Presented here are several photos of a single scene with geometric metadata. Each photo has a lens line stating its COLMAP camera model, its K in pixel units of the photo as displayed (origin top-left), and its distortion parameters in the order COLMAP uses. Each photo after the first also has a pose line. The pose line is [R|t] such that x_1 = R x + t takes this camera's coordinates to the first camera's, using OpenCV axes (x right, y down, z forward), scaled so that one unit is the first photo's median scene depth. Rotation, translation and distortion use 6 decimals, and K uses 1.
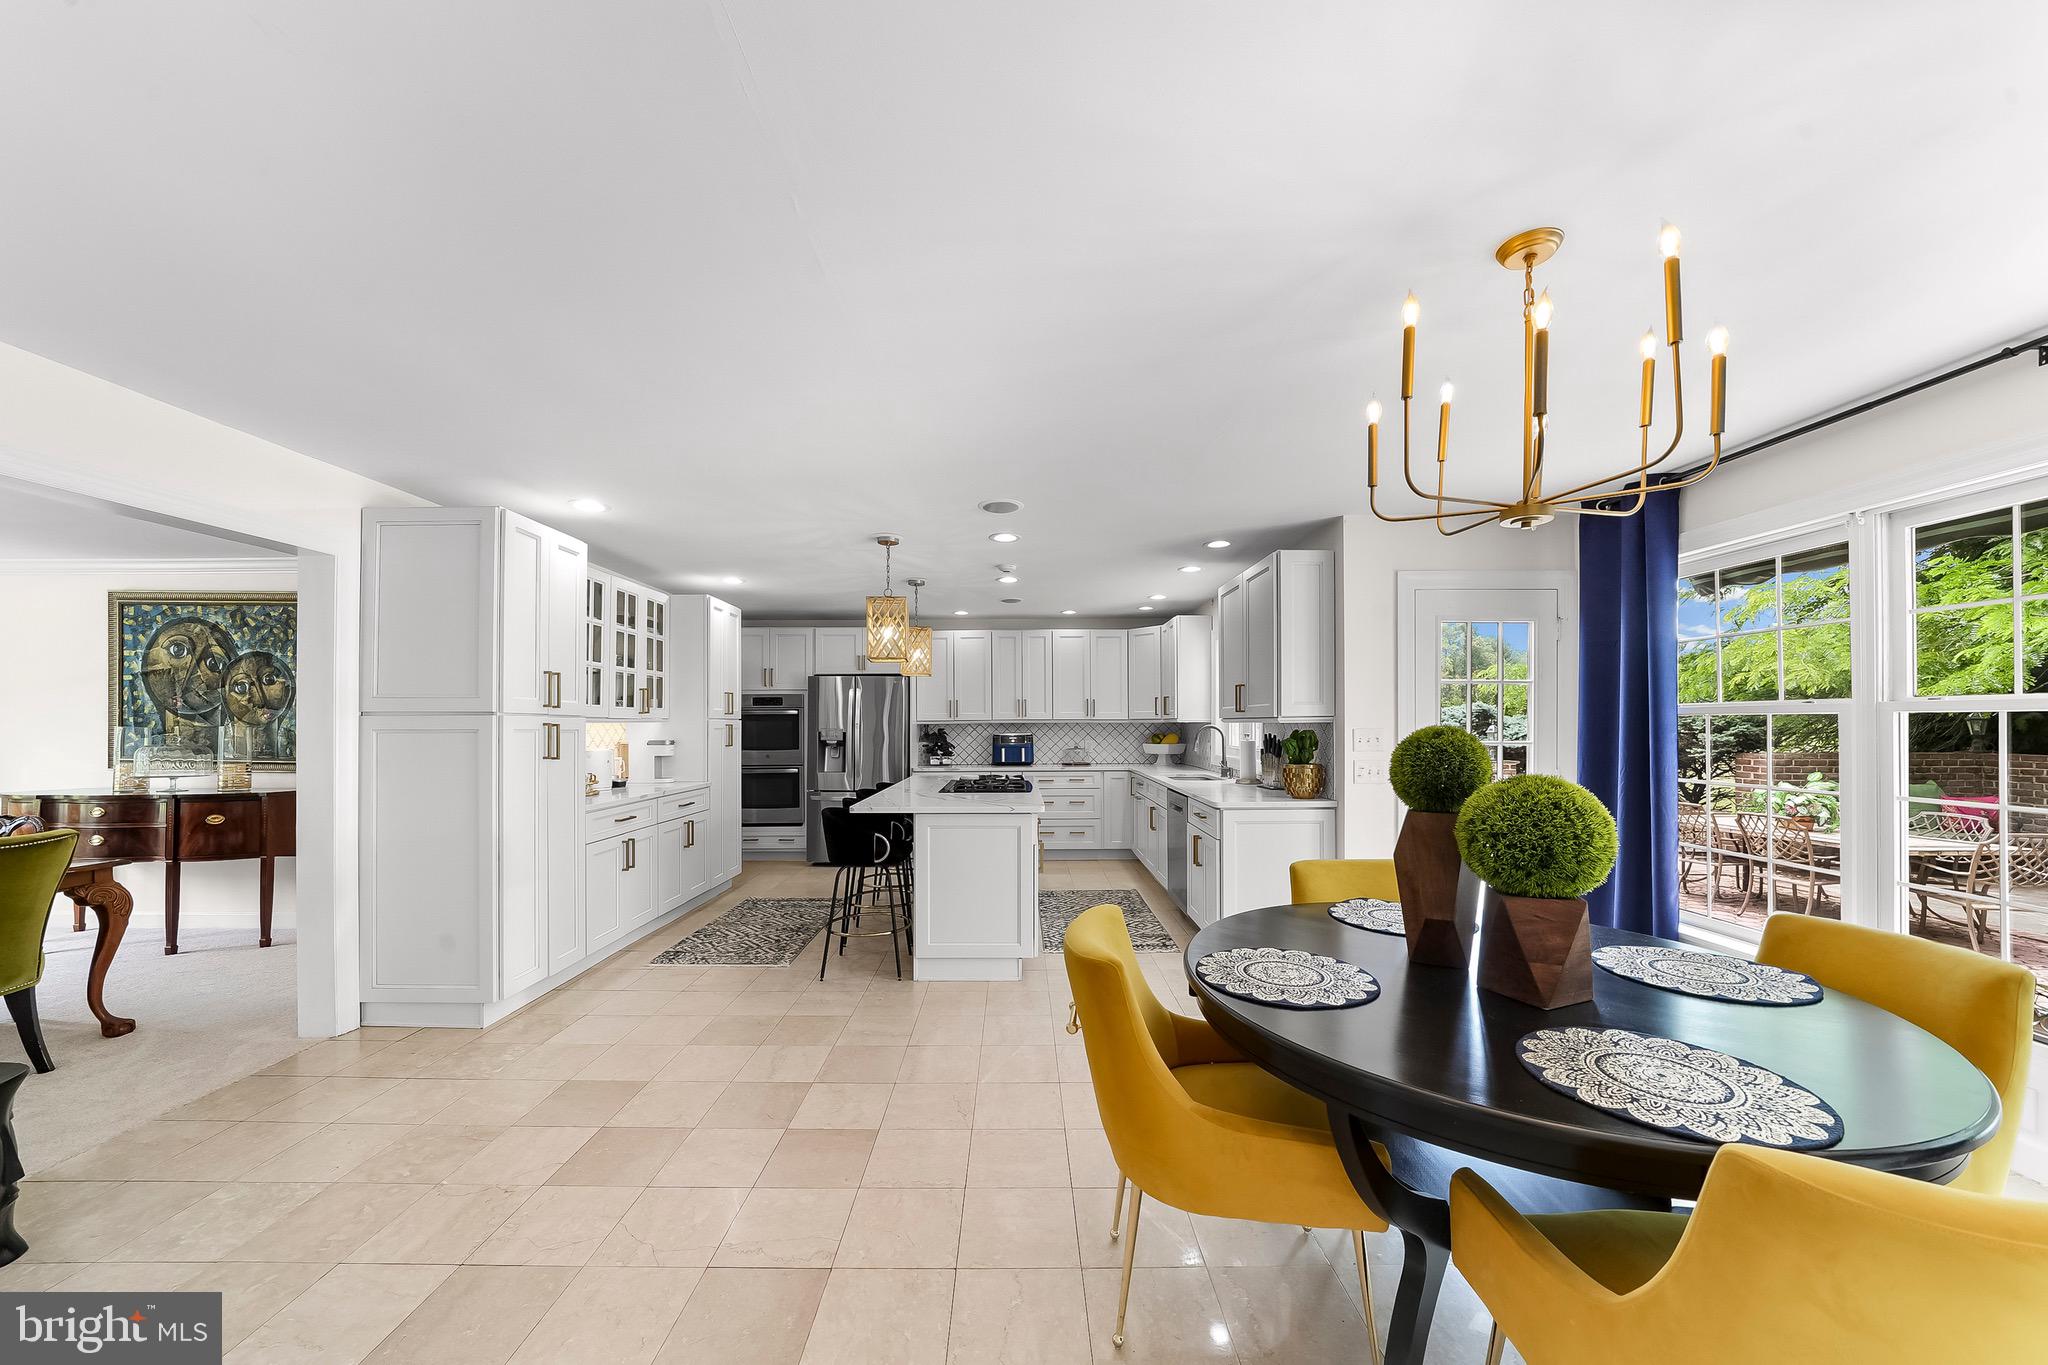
lens RADIAL K [[708.3, 0, 1020.6], [0, 708.3, 718.2], [0, 0, 1]] dist [-0.000279, -0.000008]
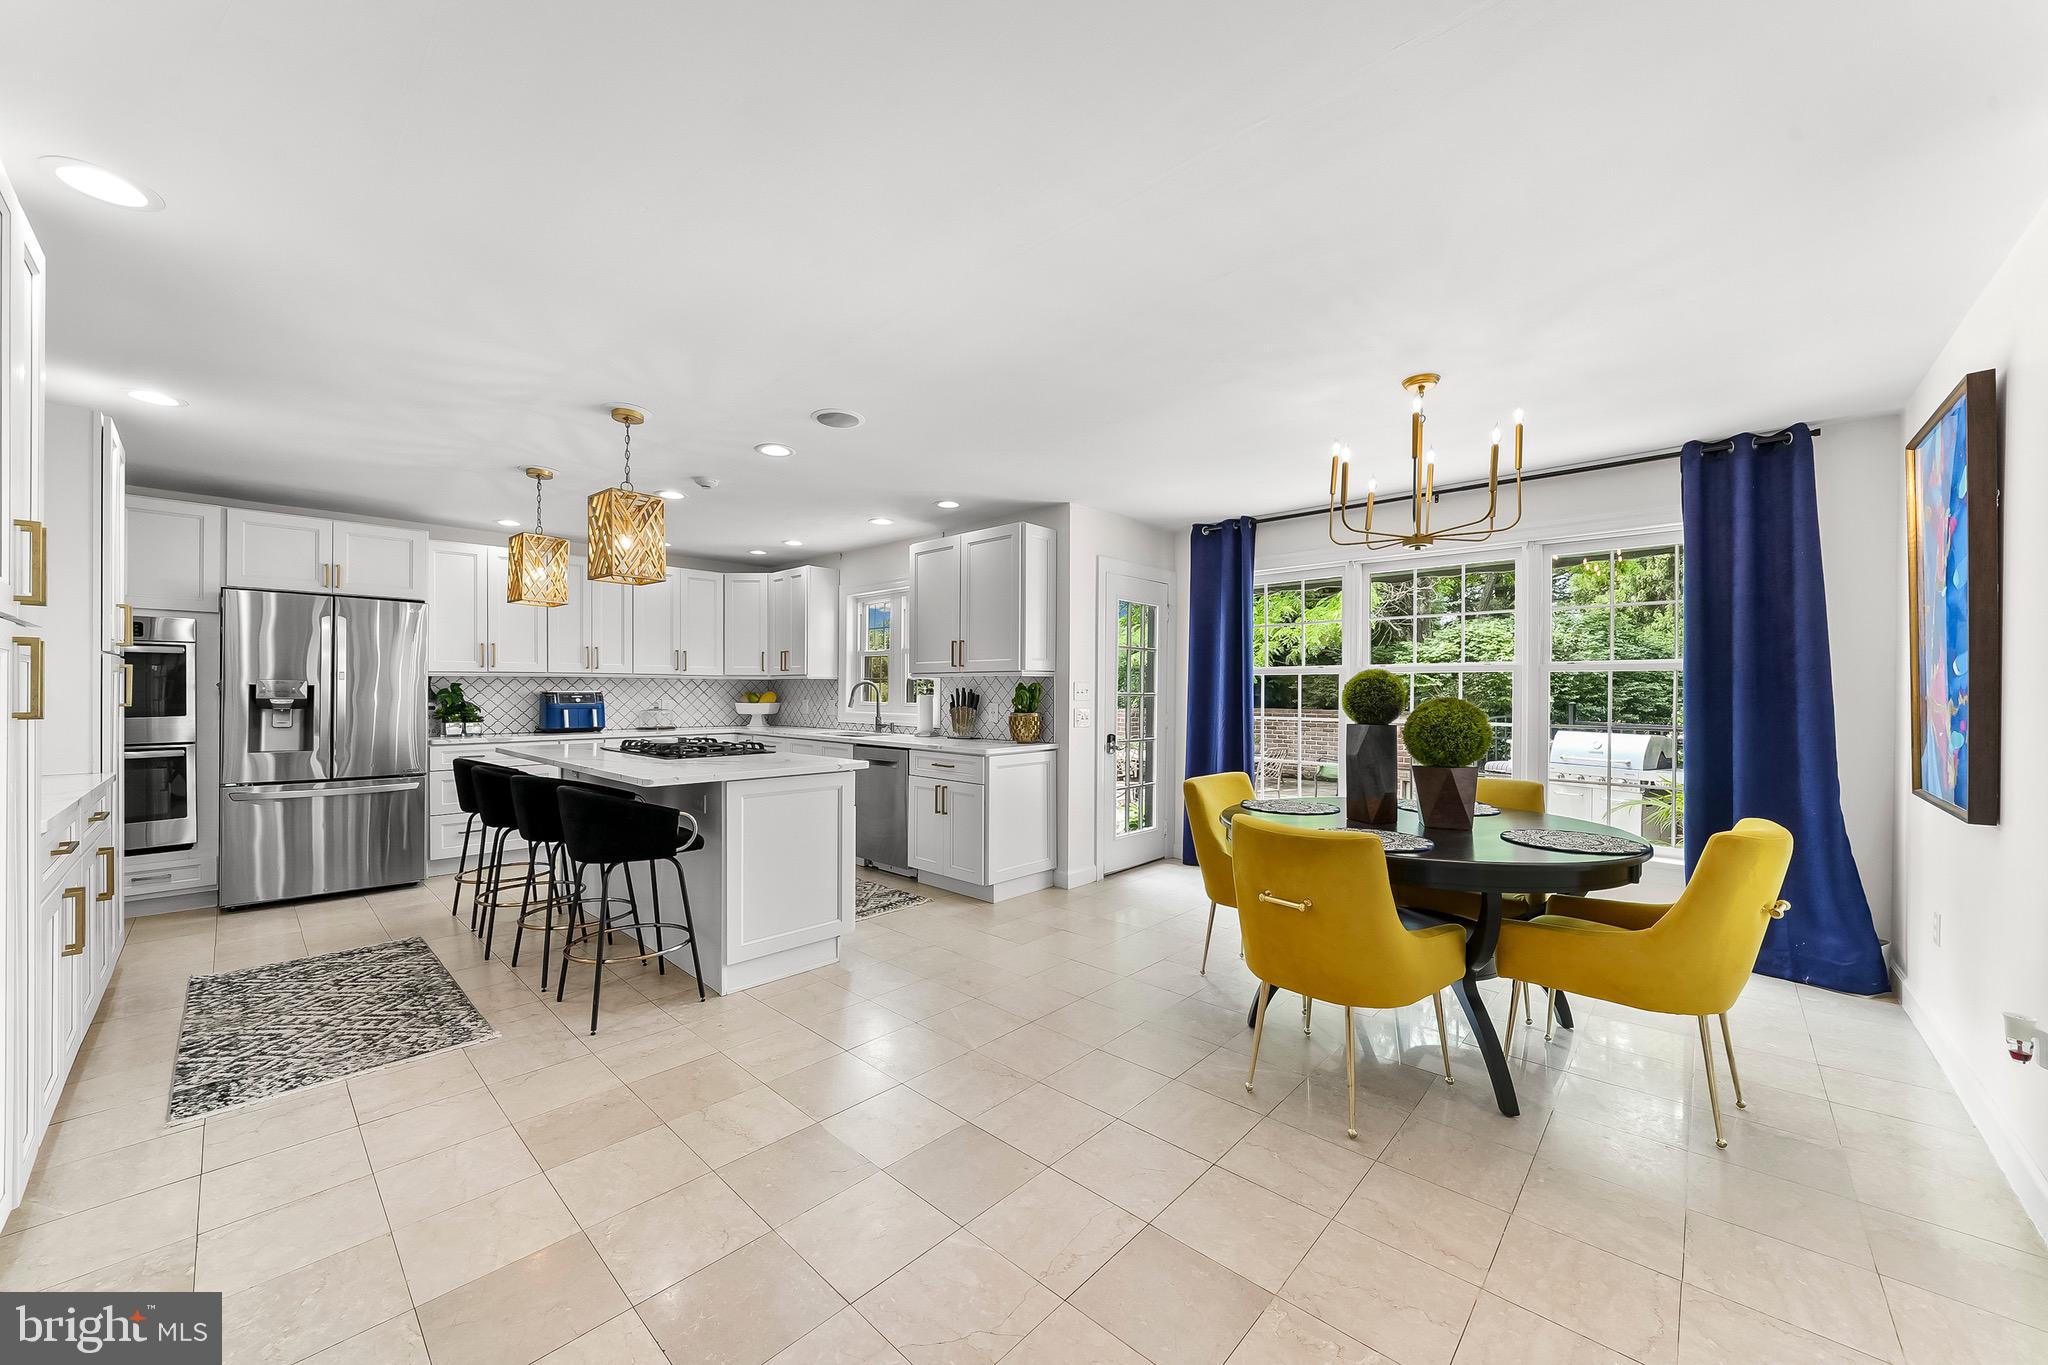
lens RADIAL K [[728.9, 0, 1029.8], [0, 728.9, 692.2], [0, 0, 1]] dist [-0.011553, 0.000110]
pose [[0.690579, 0.003784, 0.723247, -0.268395], [-0.011054, 0.999925, 0.005323, 0.015254], [-0.723172, -0.011671, 0.690569, 0.112760]]
